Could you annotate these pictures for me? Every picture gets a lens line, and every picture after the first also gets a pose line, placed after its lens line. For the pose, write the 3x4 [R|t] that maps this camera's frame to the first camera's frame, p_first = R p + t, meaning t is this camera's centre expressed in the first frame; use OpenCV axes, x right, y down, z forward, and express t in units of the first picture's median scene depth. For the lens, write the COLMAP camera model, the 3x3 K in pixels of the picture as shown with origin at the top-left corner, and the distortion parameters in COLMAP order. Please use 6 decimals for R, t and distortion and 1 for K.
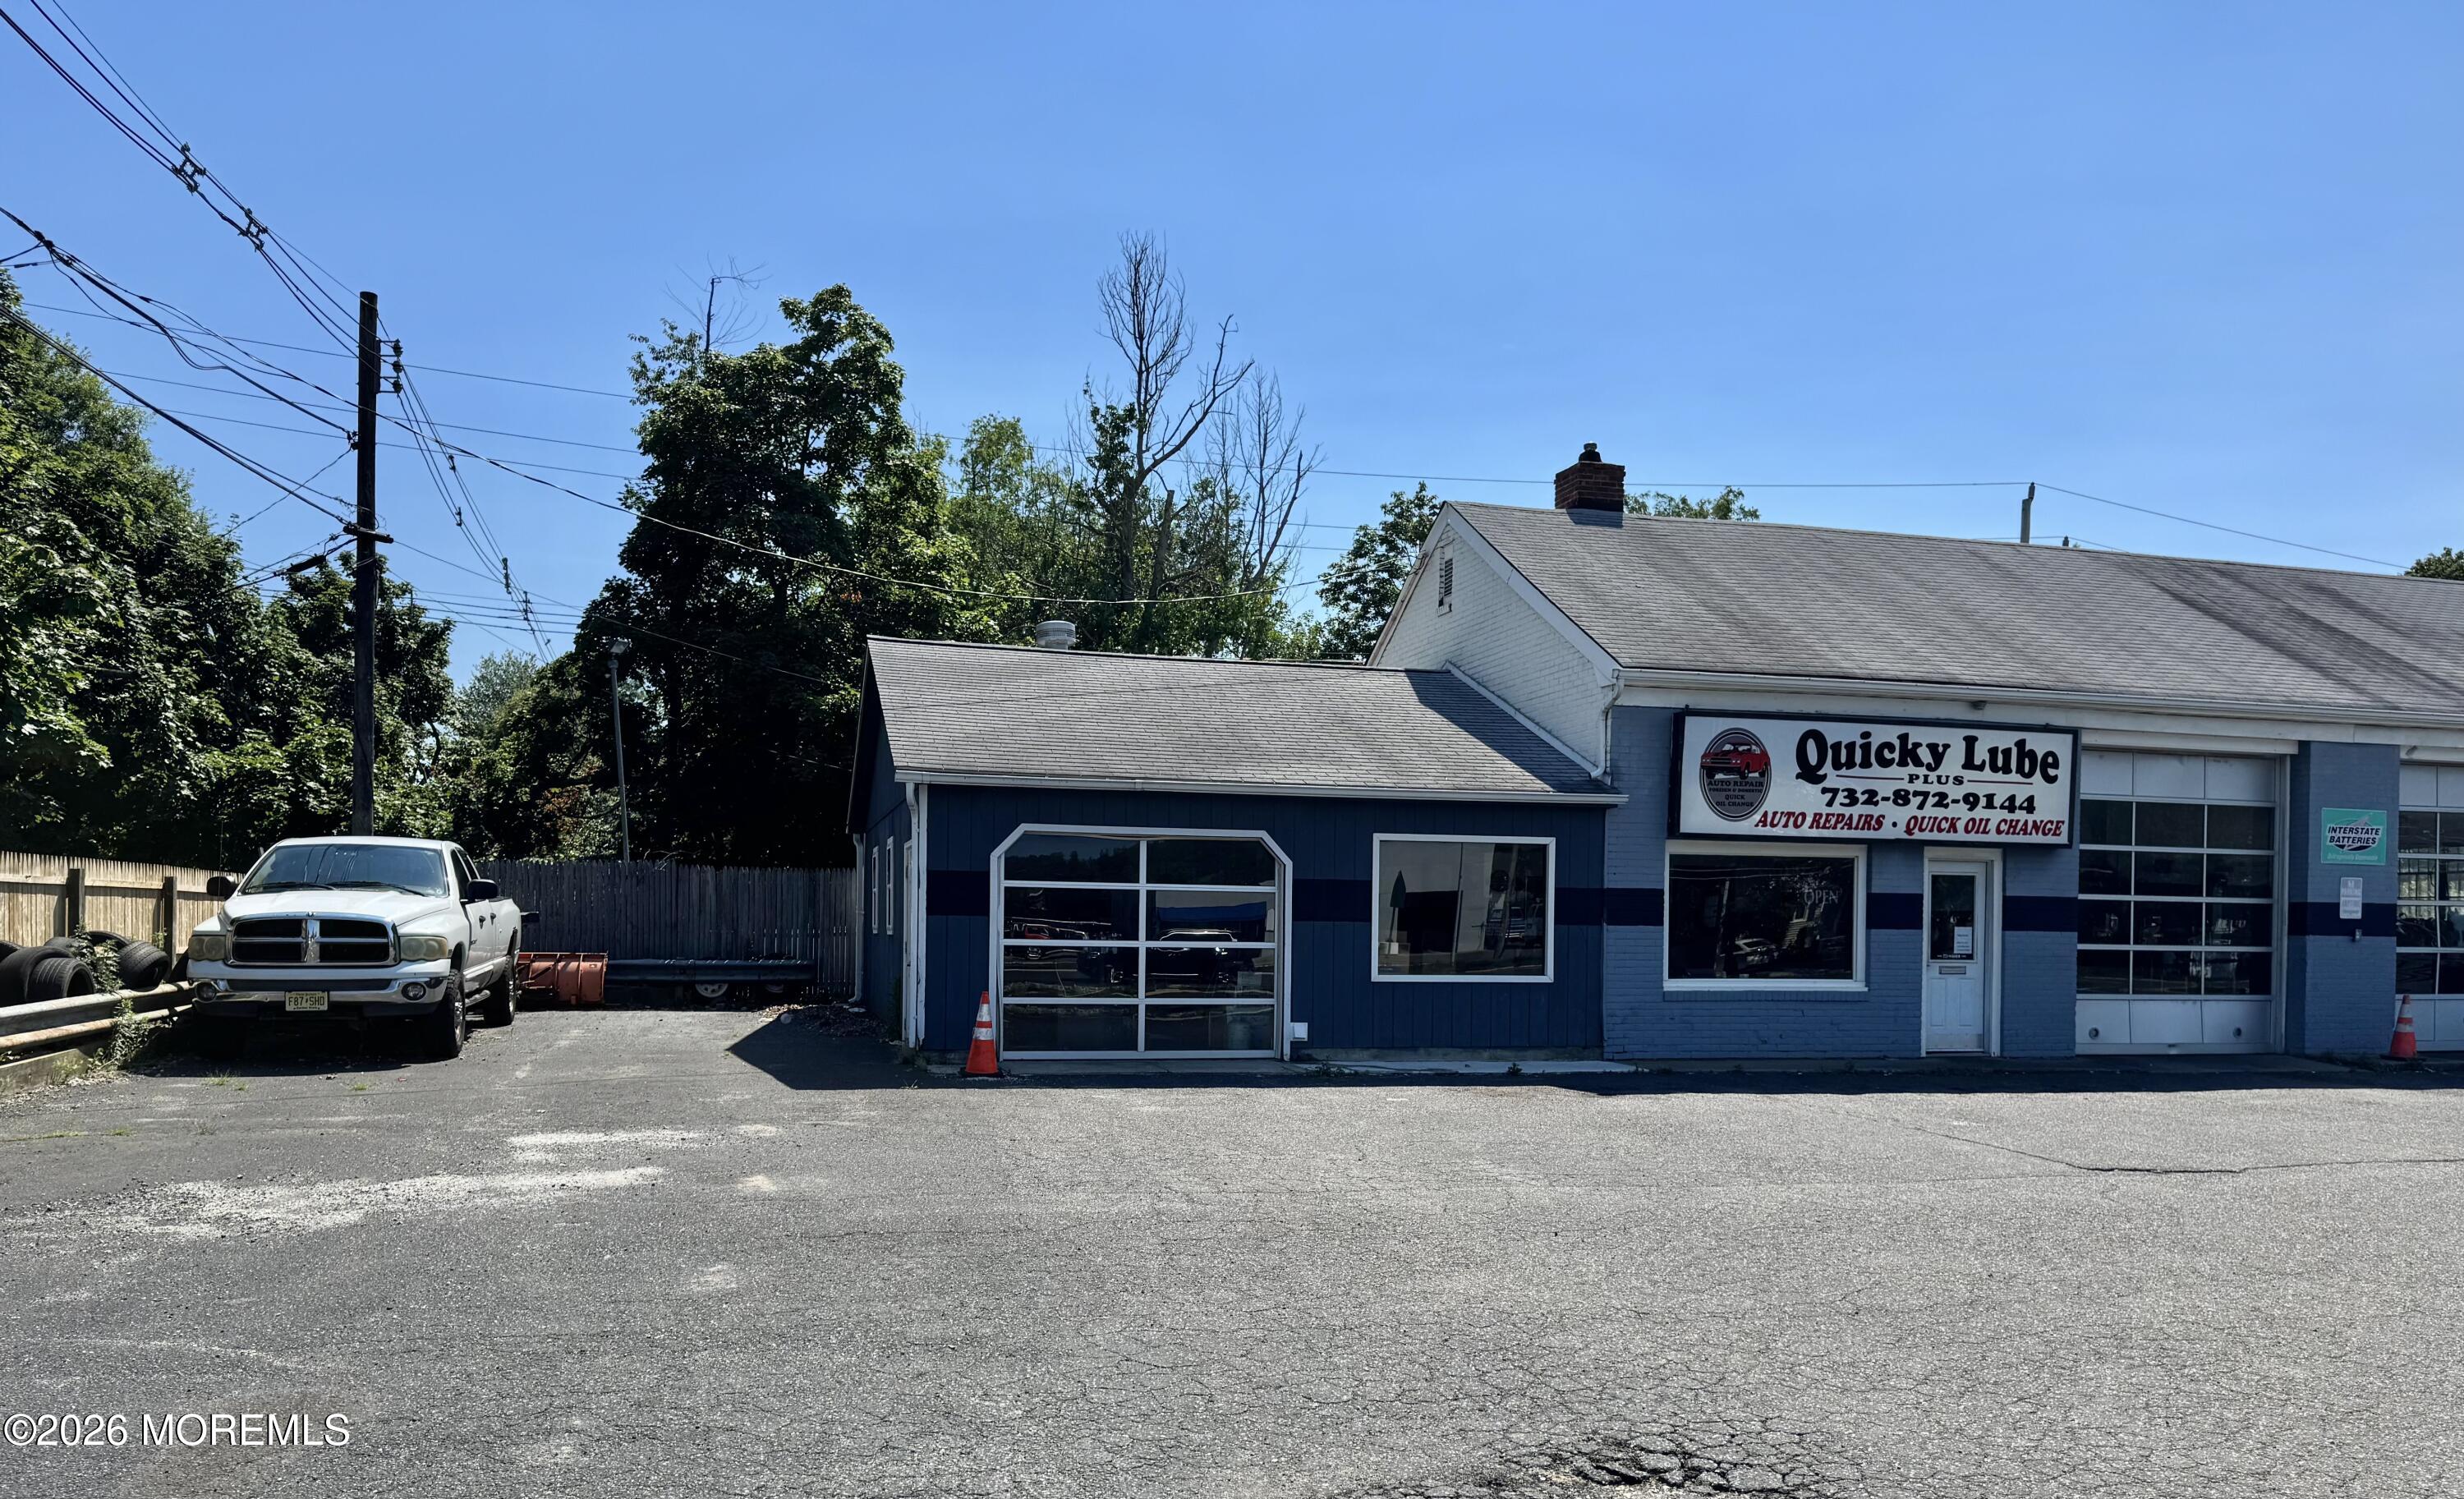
lens RADIAL K [[1677.3, 0, 1221.1], [0, 1677.3, 935.7], [0, 0, 1]] dist [0.141247, -0.297891]
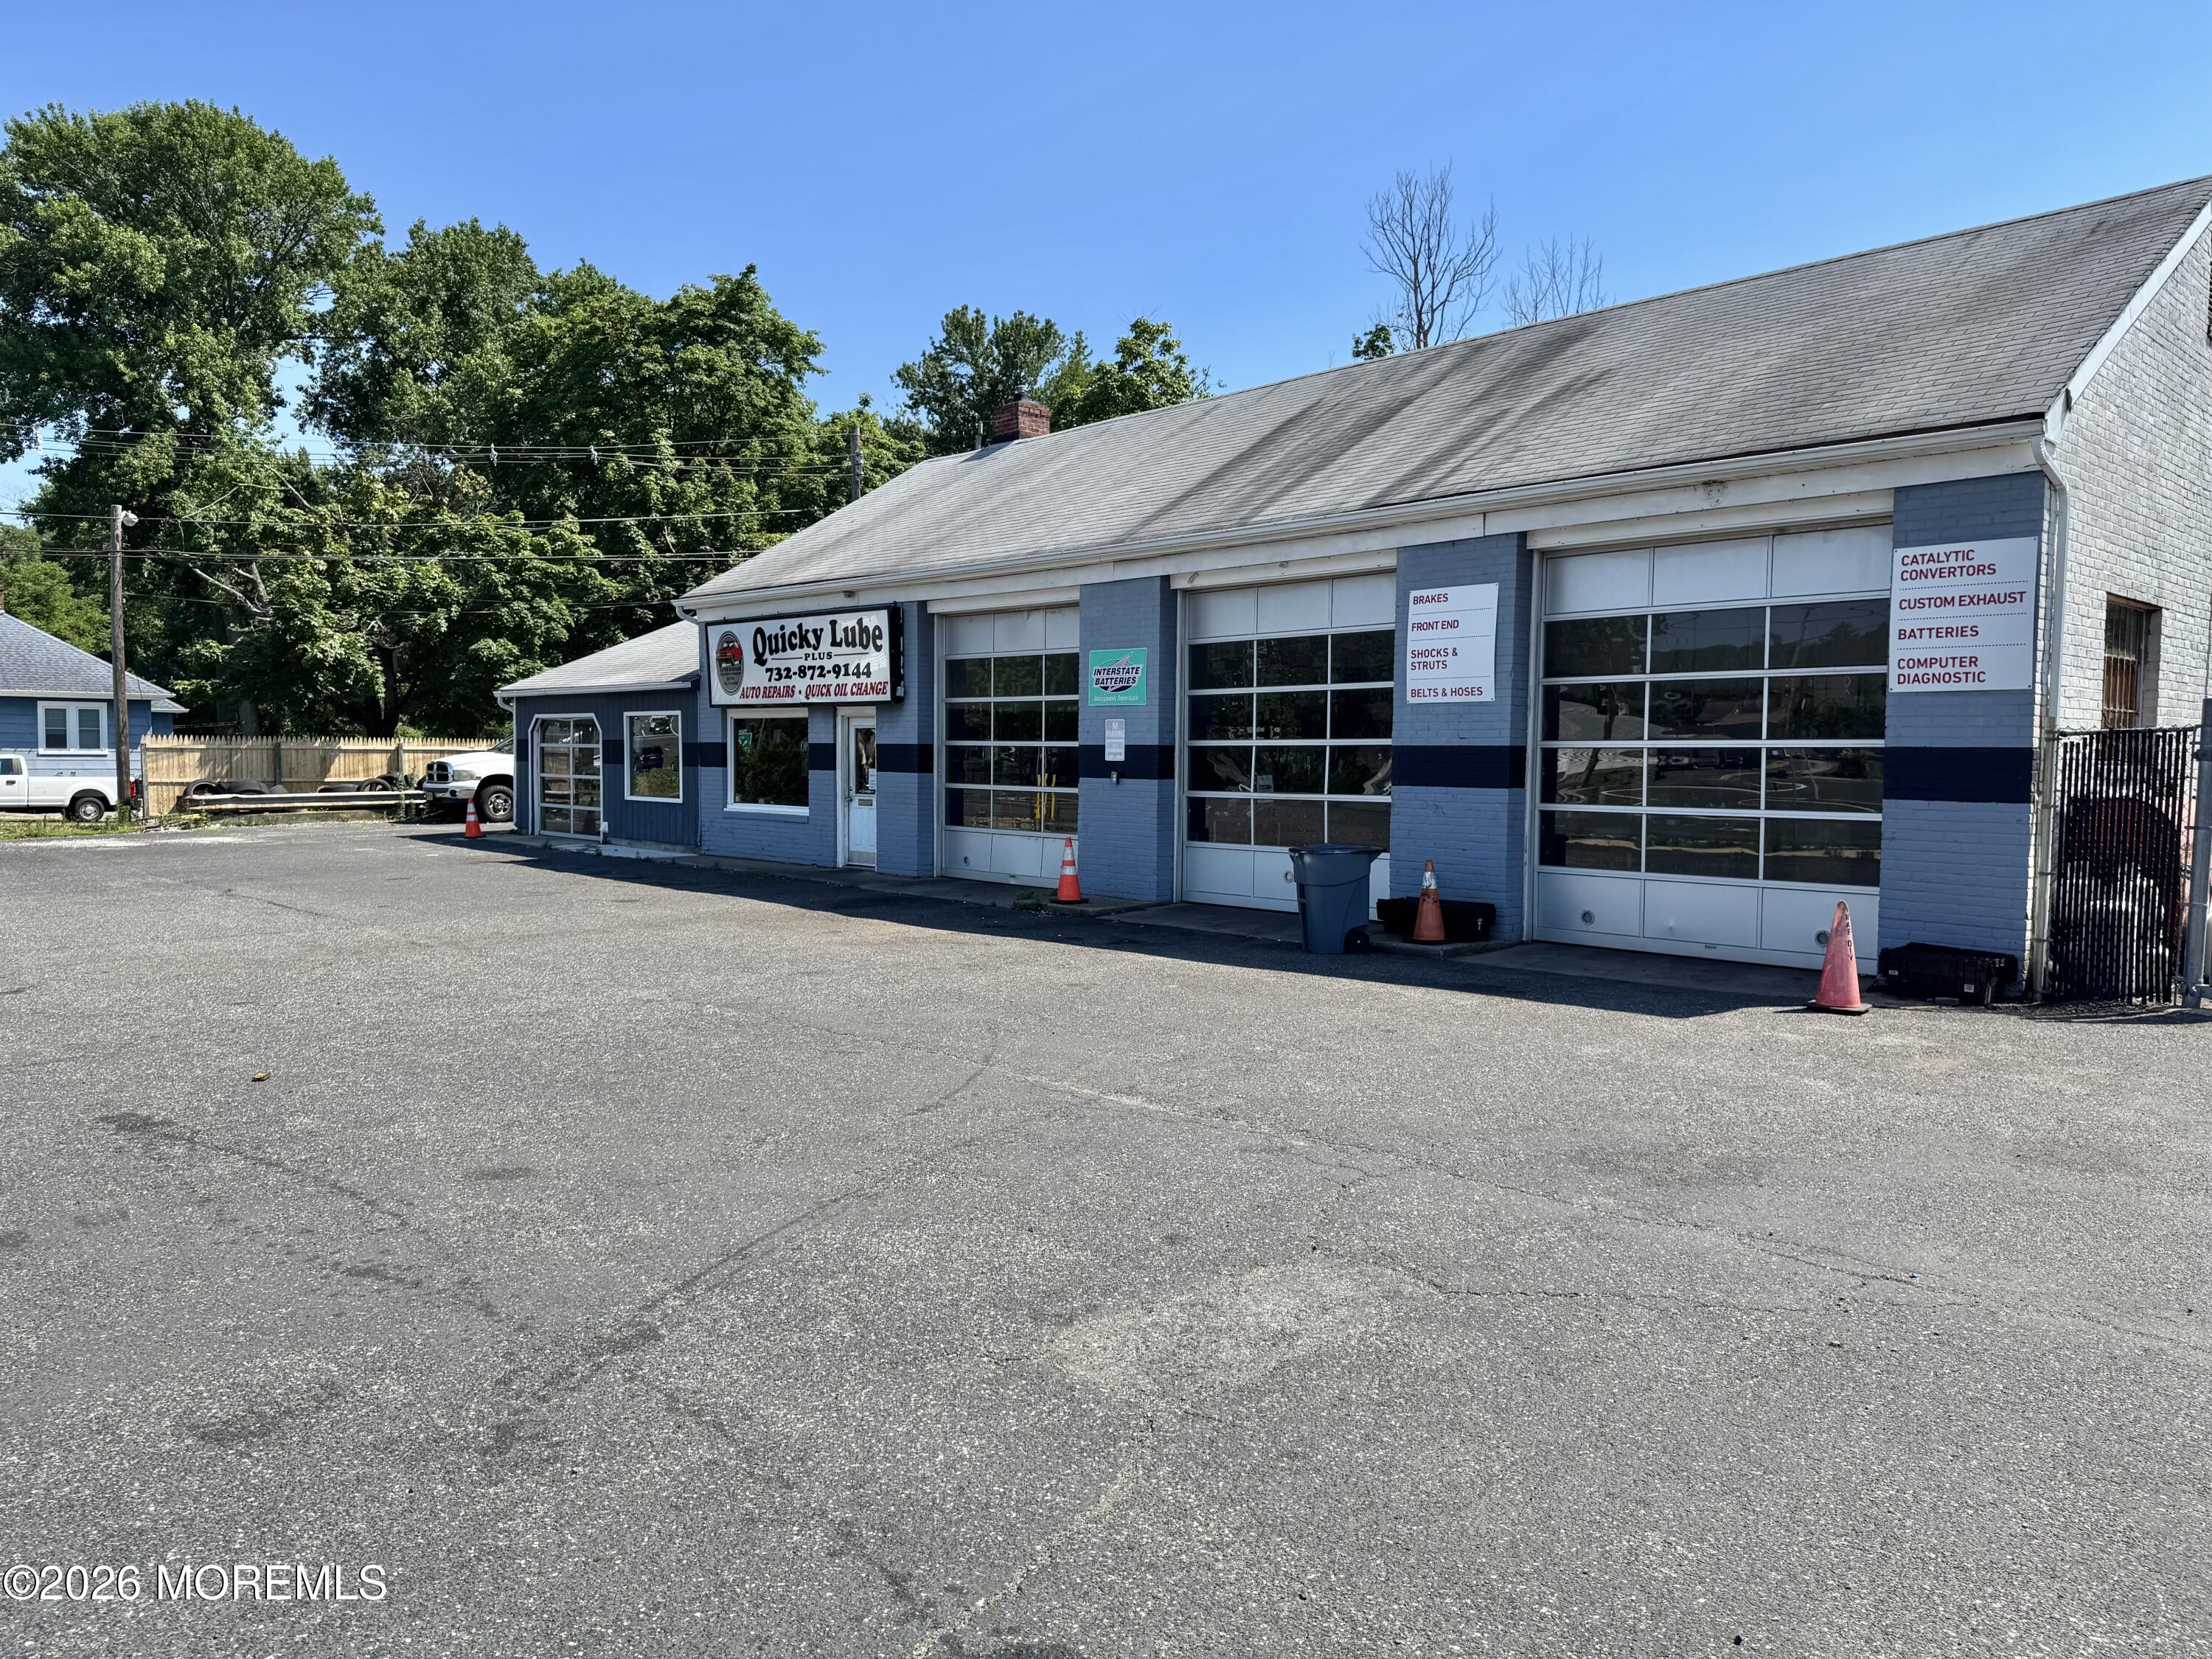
lens RADIAL K [[1545.1, 0, 1102.8], [0, 1545.1, 860.2], [0, 0, 1]] dist [0.132163, -0.216364]
pose [[0.475056, 0.051191, -0.878465, 1.618494], [-0.012323, 0.998596, 0.051528, 0.001410], [0.879869, -0.013653, 0.475020, 0.631127]]
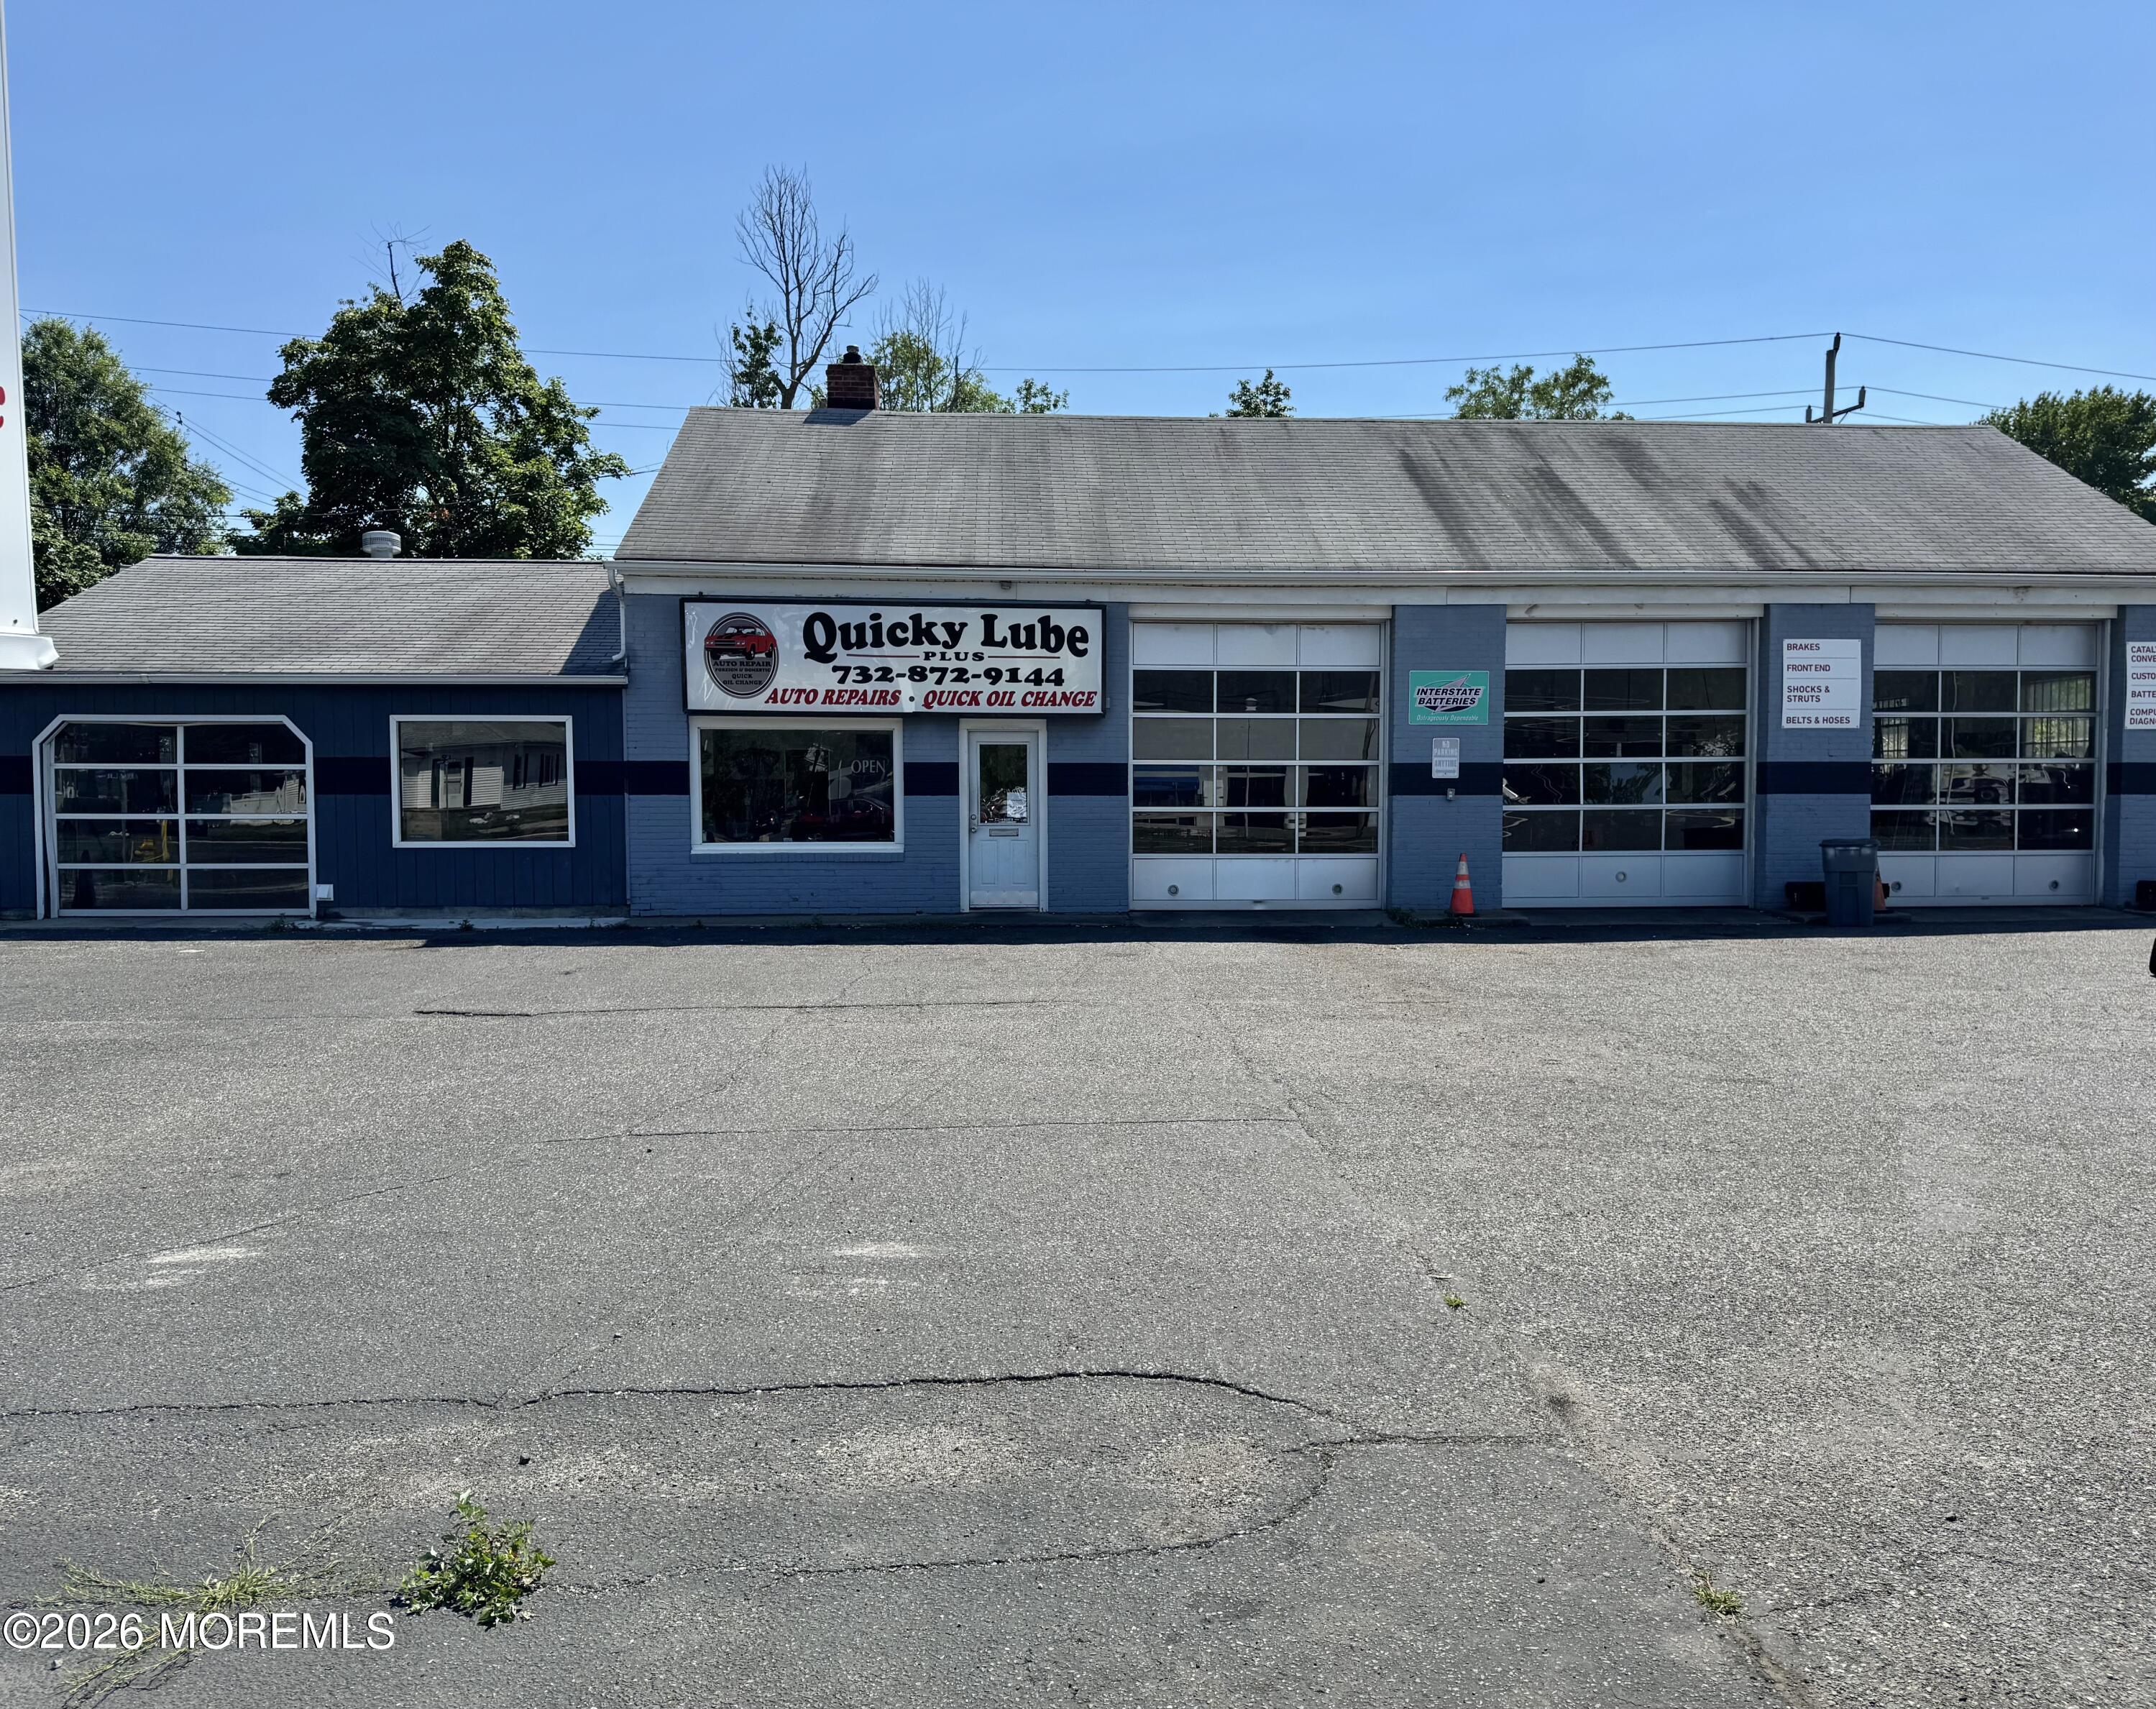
lens RADIAL K [[1554.5, 0, 1121.0], [0, 1554.5, 865.1], [0, 0, 1]] dist [0.144435, -0.225425]
pose [[0.983822, -0.005395, -0.179066, 0.712616], [0.012308, 0.999220, 0.037515, 0.004951], [0.178724, -0.039112, 0.983122, 0.042280]]
